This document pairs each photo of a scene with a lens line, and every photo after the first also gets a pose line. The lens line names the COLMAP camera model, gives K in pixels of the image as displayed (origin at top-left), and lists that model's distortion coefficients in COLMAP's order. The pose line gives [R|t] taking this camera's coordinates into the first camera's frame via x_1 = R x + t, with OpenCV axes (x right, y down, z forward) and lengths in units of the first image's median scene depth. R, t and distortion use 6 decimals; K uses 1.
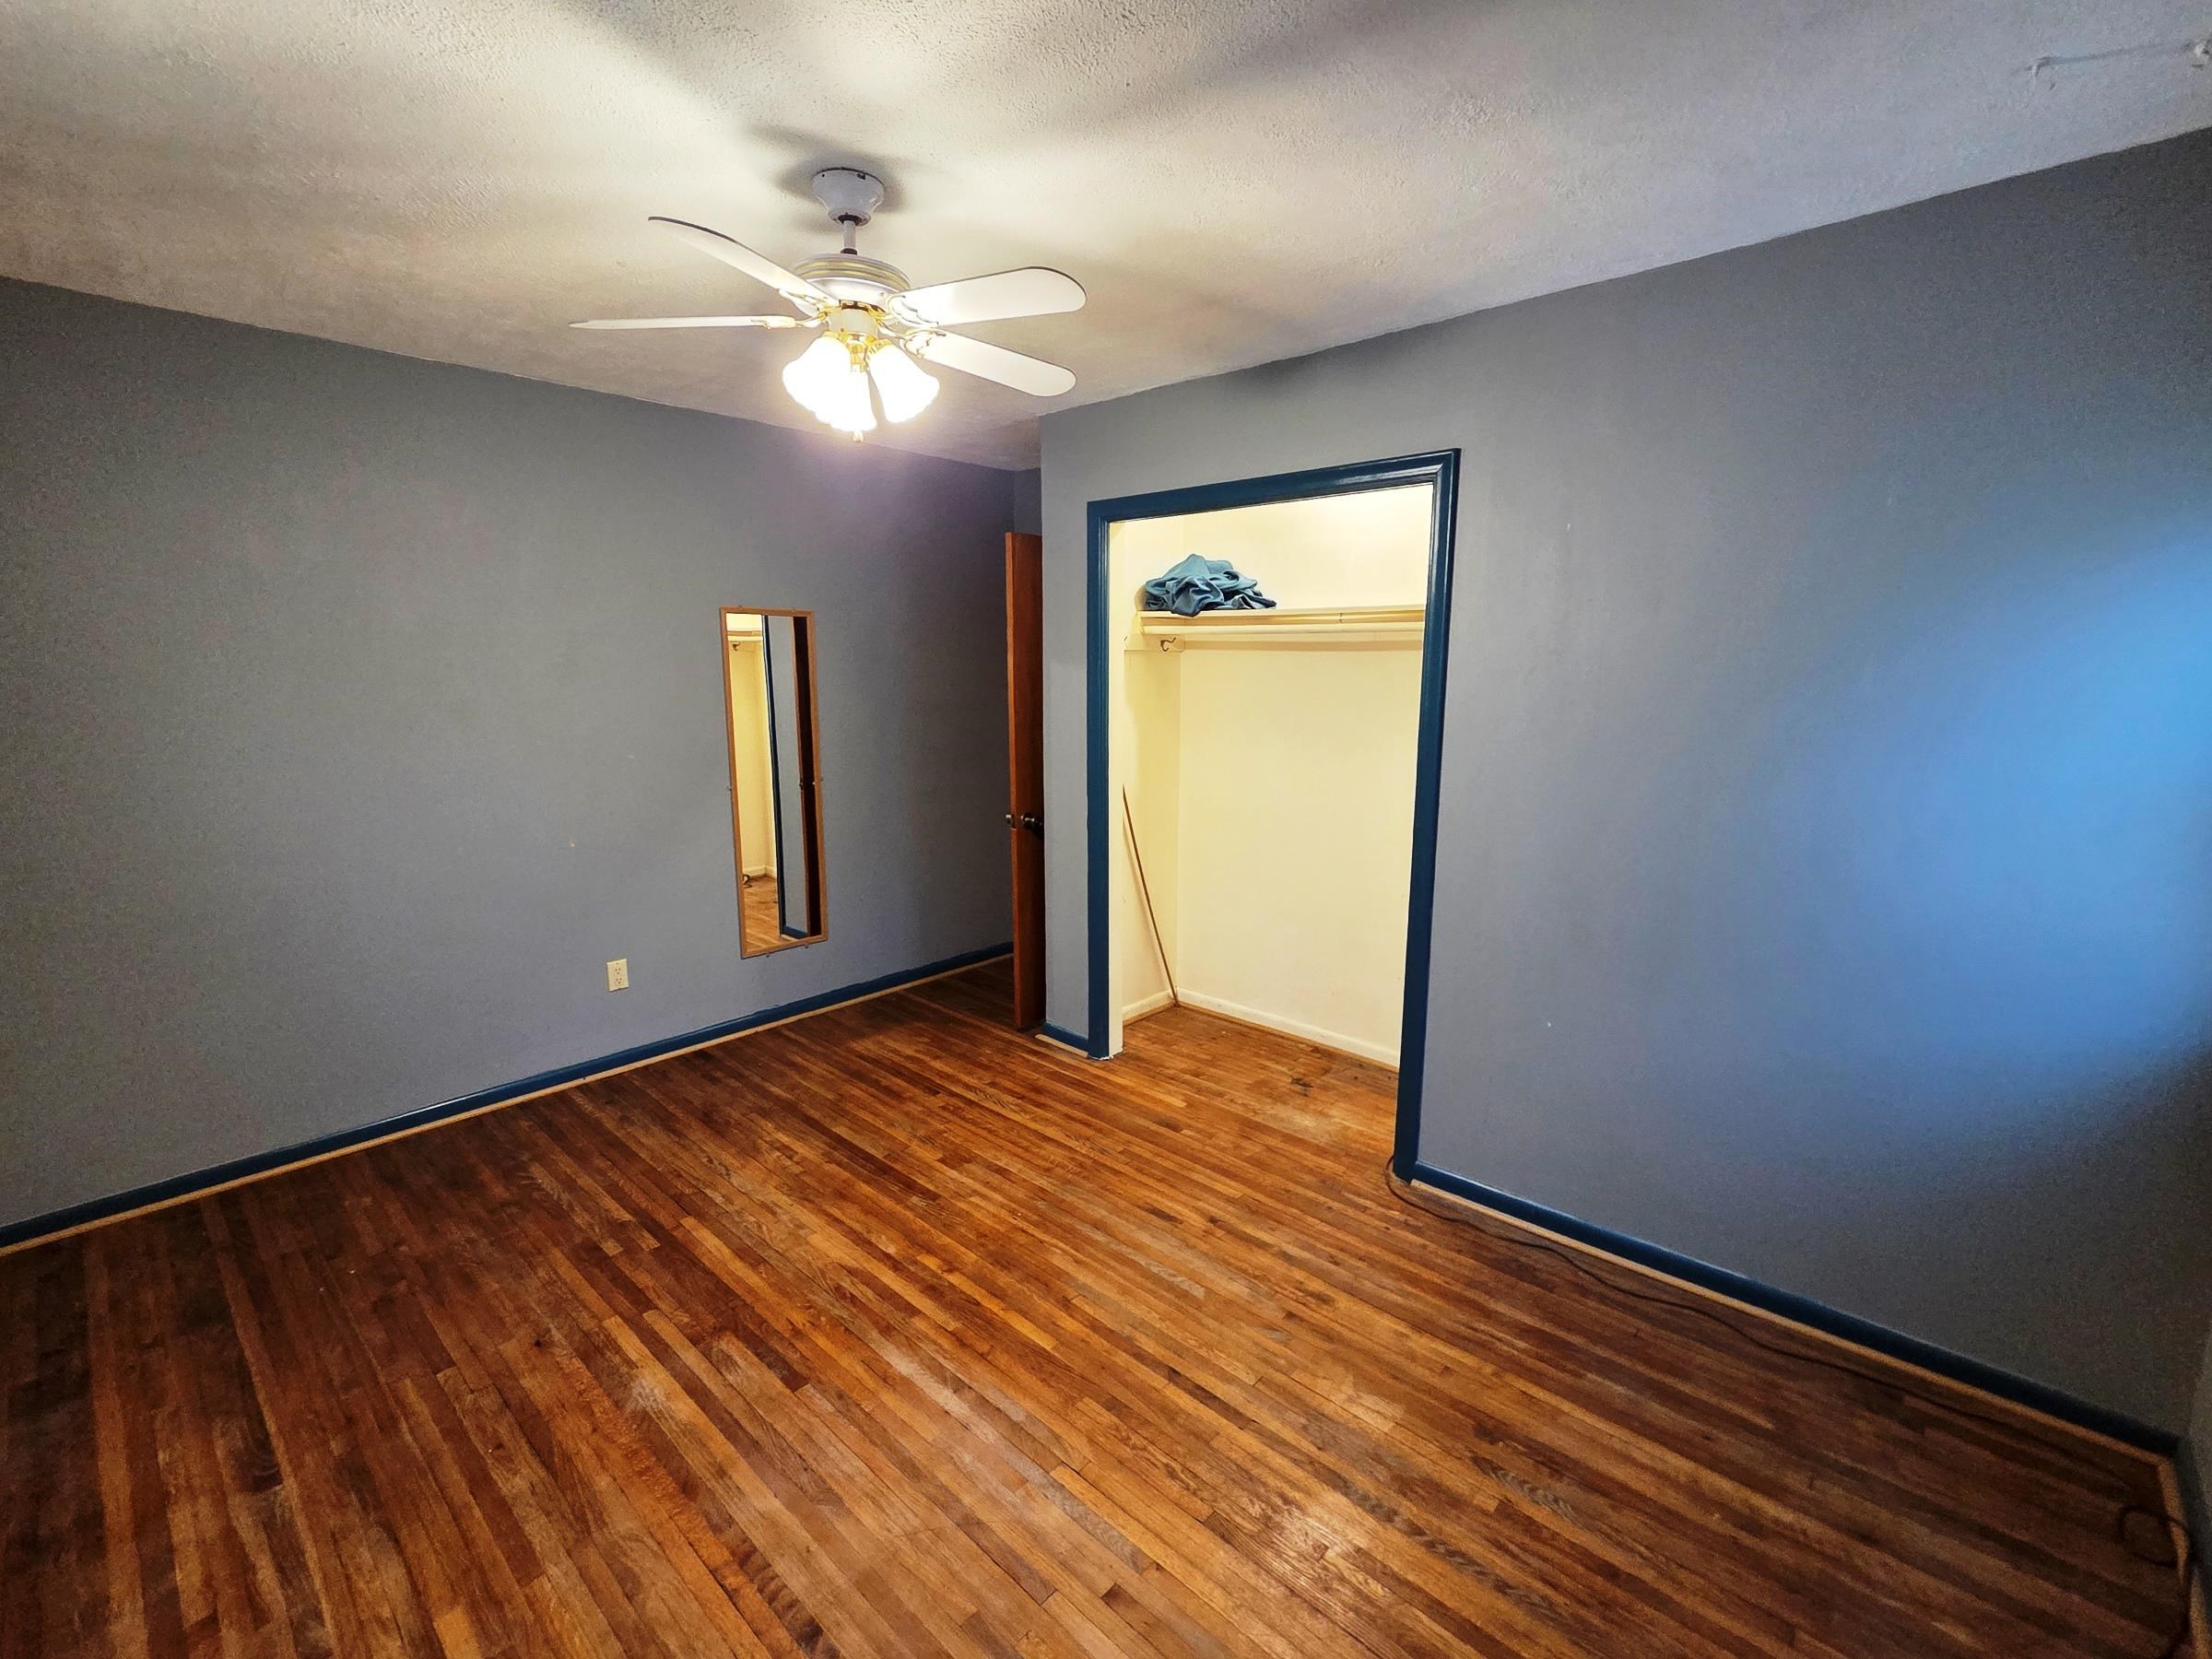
lens RADIAL K [[958.1, 0, 1113.2], [0, 958.1, 830.3], [0, 0, 1]] dist [0.000152, 0.000081]
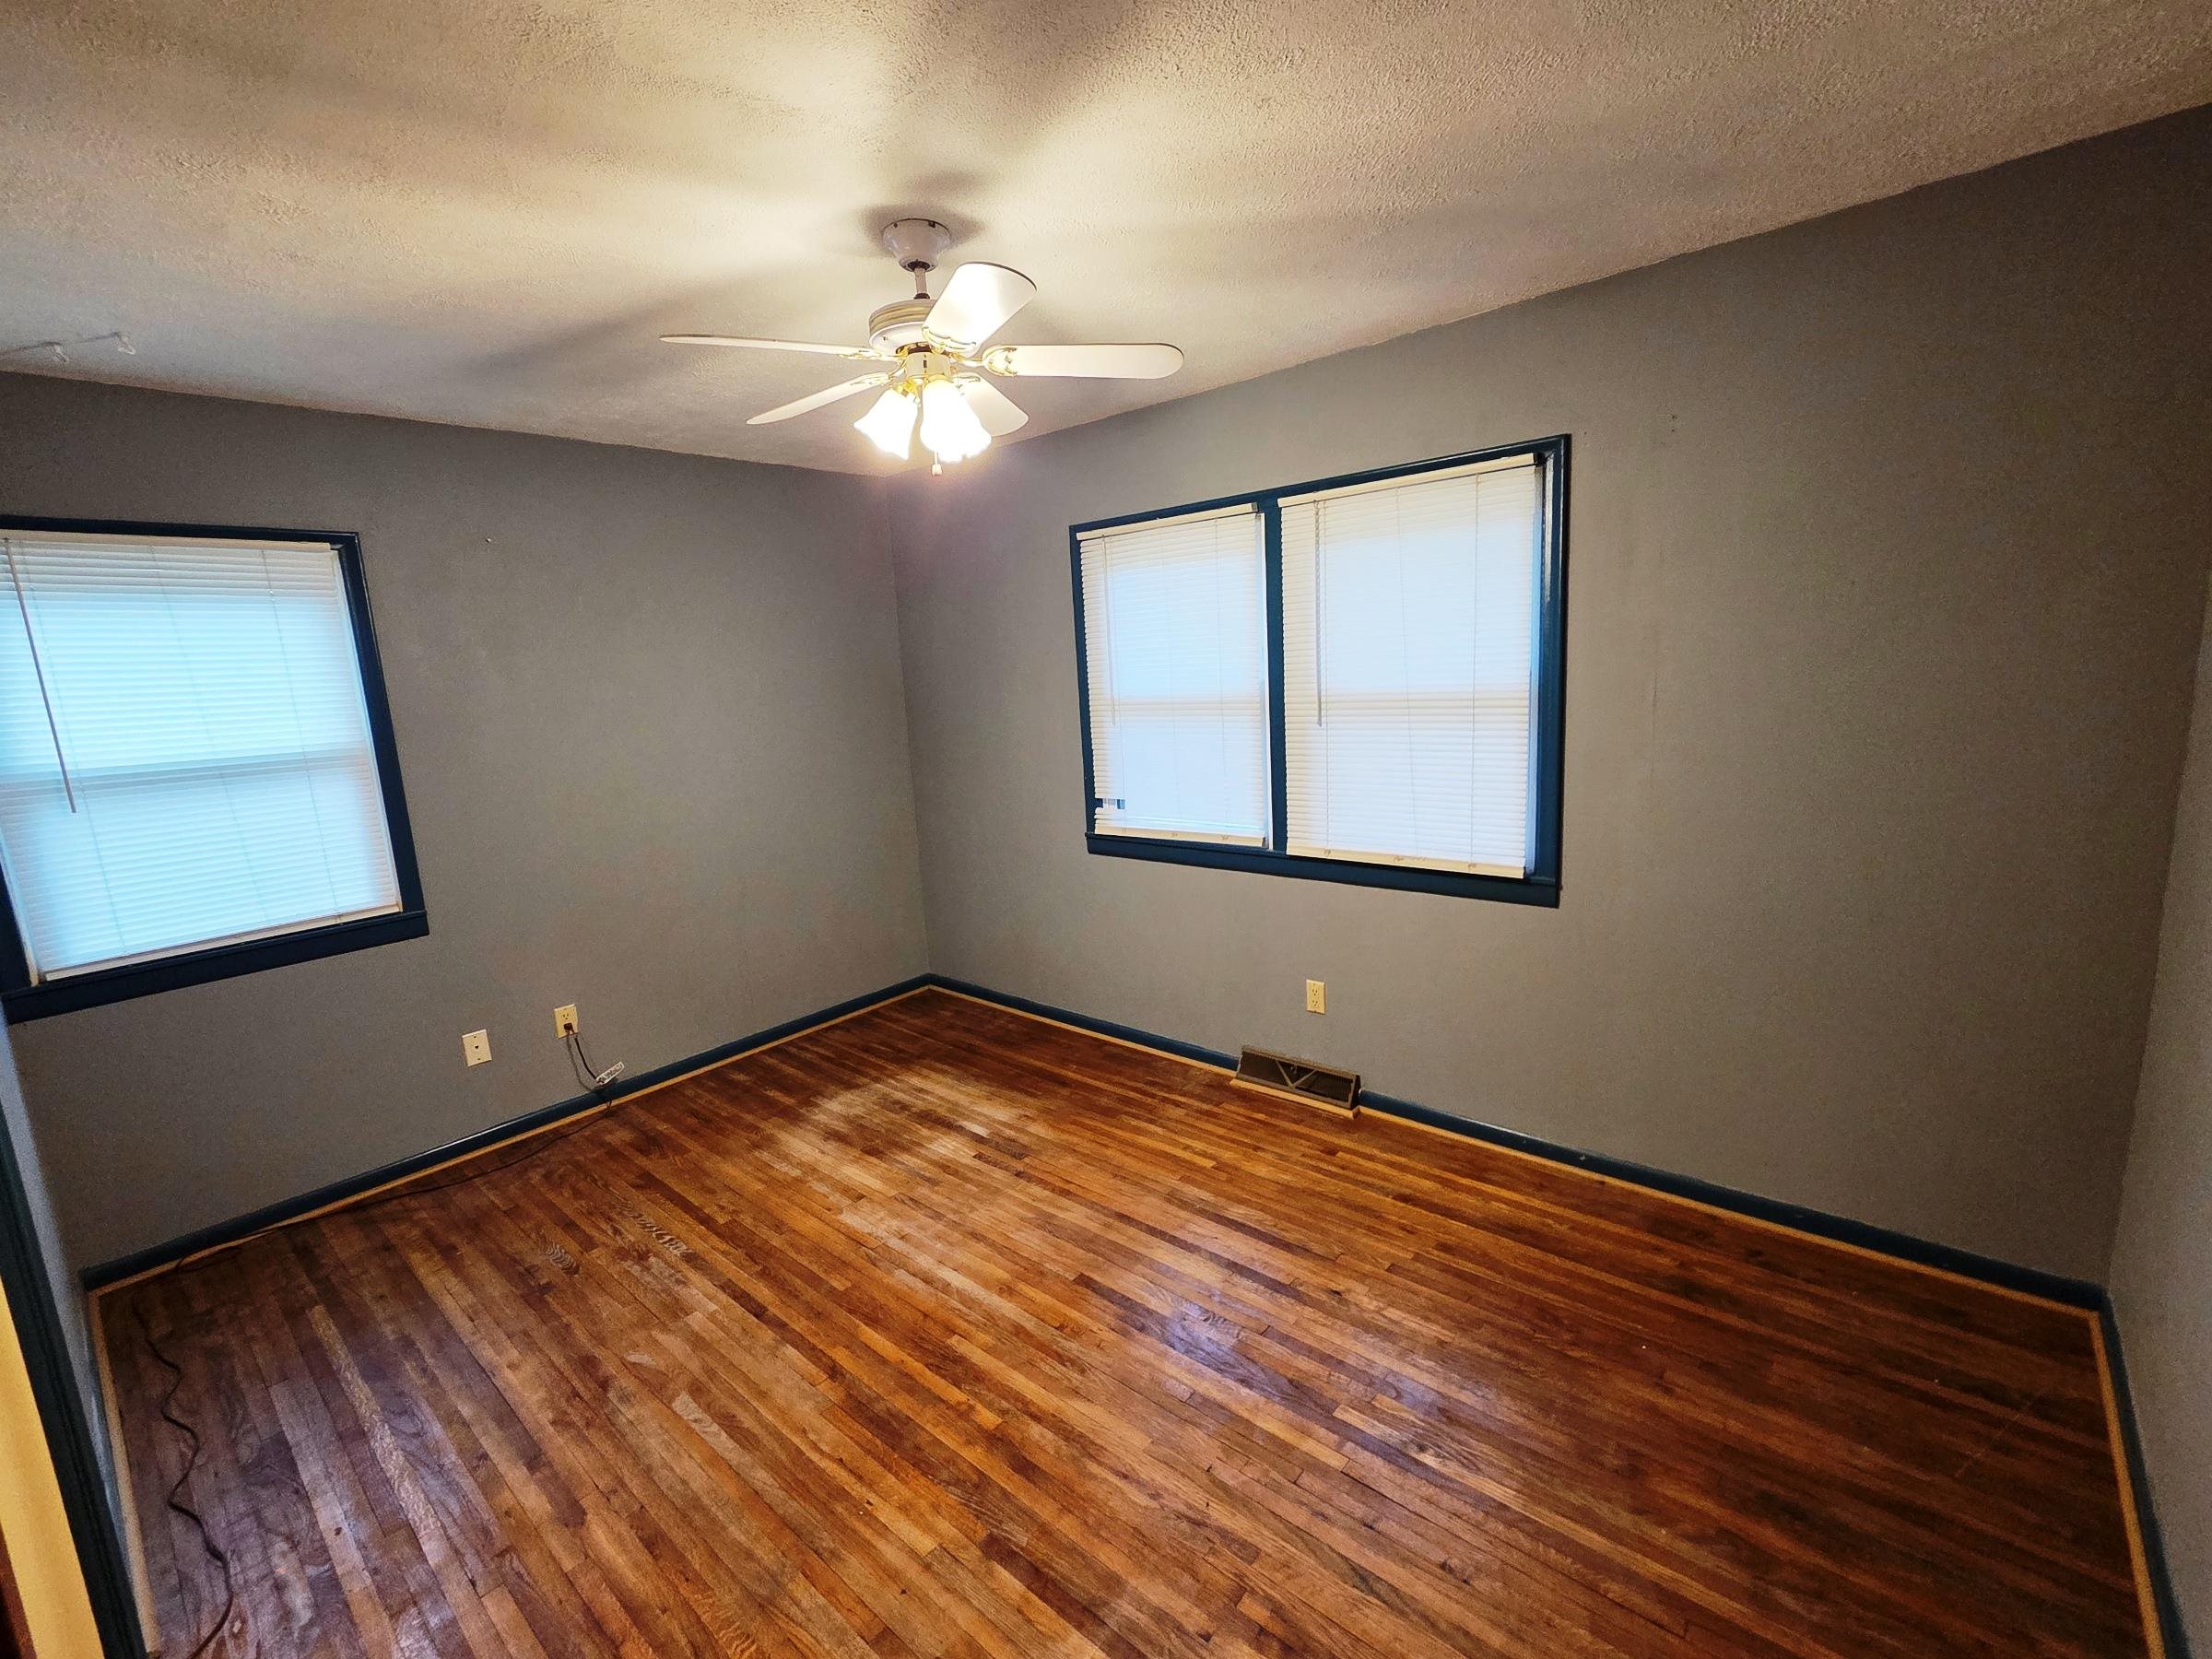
lens RADIAL K [[958.1, 0, 1108.4], [0, 958.1, 831.7], [0, 0, 1]] dist [0.000152, 0.000081]
pose [[-0.998282, 0.056895, -0.013987, -0.378595], [0.048380, 0.935147, 0.350941, -0.360850], [0.033046, 0.349661, -0.936293, 1.925776]]
